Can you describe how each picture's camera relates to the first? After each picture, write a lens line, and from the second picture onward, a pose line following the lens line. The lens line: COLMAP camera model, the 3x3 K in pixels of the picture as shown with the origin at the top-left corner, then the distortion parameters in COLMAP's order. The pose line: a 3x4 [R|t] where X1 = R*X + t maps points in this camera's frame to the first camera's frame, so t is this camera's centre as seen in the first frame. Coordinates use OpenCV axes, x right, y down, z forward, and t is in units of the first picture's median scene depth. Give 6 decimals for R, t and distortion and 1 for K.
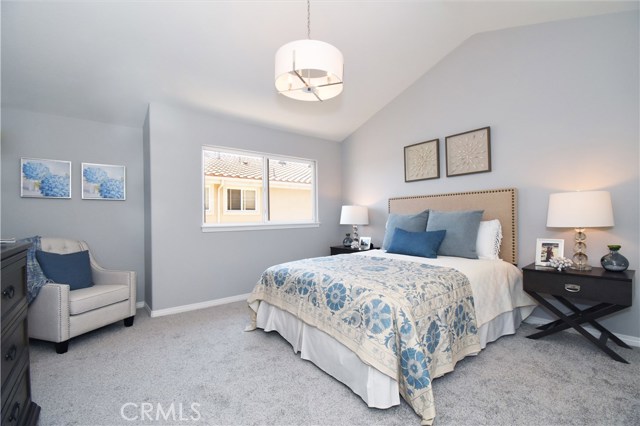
lens RADIAL K [[278.2, 0, 320.0], [0, 278.2, 213.0], [0, 0, 1]] dist [-0.000046, -0.000103]
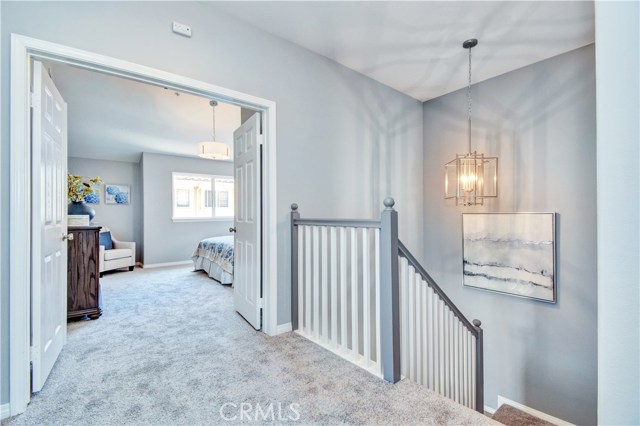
lens RADIAL K [[301.6, 0, 321.7], [0, 301.6, 206.3], [0, 0, 1]] dist [-0.000909, -0.000756]
pose [[0.999881, 0.000184, -0.015439, 0.589984], [-0.000223, 0.999997, -0.002546, -0.029008], [0.015438, 0.002549, 0.999878, -0.955722]]
